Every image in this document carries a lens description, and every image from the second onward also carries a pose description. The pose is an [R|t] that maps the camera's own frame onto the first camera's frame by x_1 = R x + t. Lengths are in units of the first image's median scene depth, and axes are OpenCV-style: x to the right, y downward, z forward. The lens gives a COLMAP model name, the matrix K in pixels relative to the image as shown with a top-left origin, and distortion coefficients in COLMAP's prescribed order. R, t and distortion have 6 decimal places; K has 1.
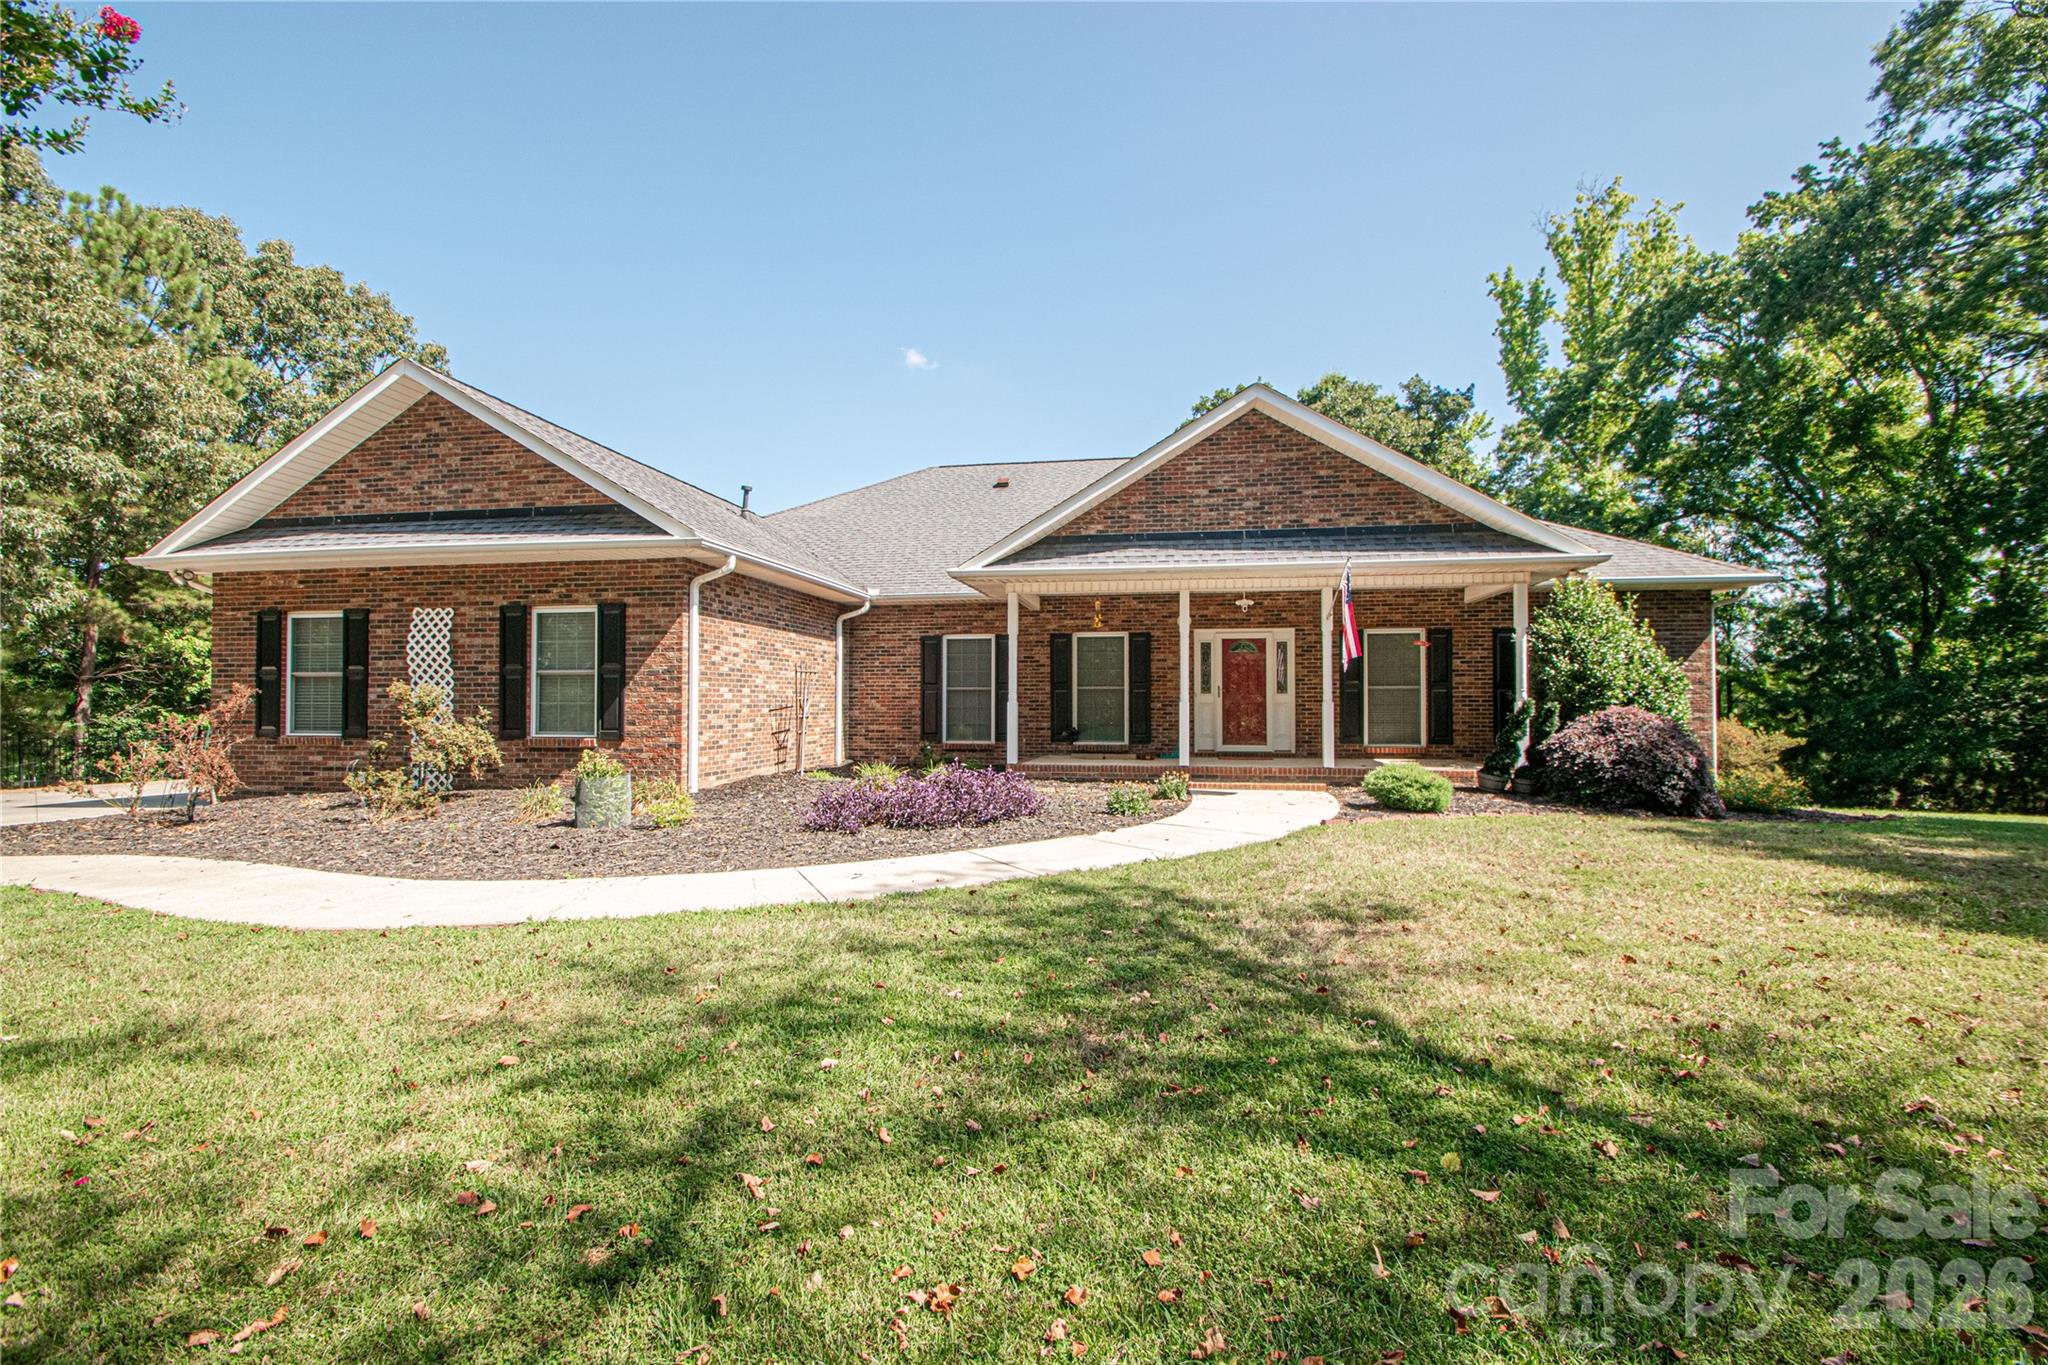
lens RADIAL K [[875.8, 0, 1078.7], [0, 875.8, 682.8], [0, 0, 1]] dist [-0.001374, 0.000057]
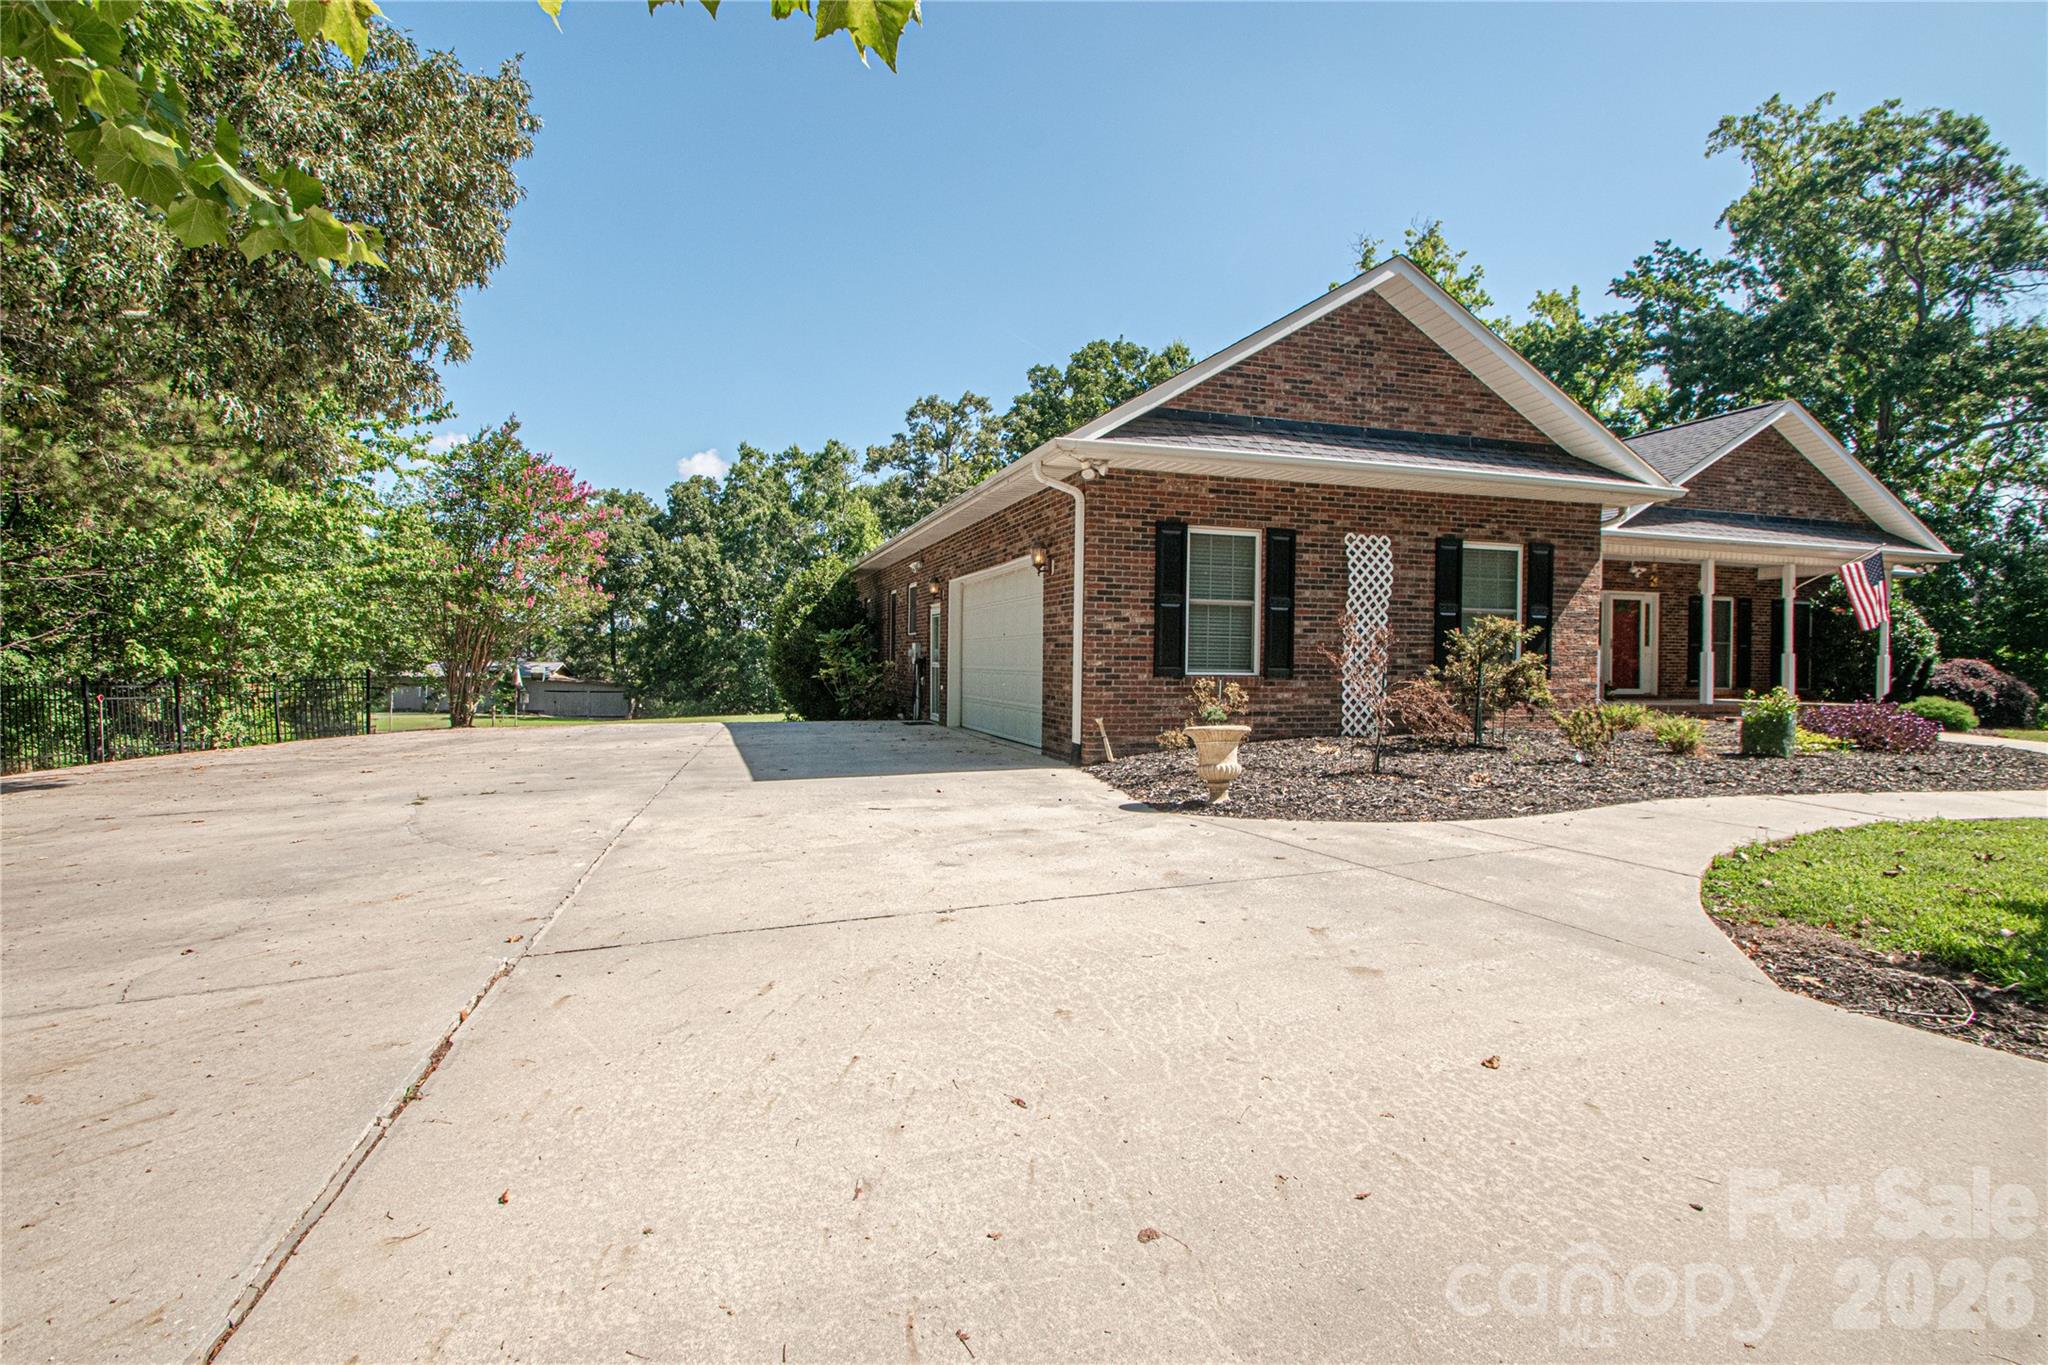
lens RADIAL K [[916.0, 0, 1023.1], [0, 916.0, 654.9], [0, 0, 1]] dist [0.001689, -0.010201]
pose [[0.908509, 0.014917, 0.417598, -1.737108], [-0.024169, 0.999565, 0.016876, 0.037715], [-0.417165, -0.025425, 0.908475, 0.341037]]
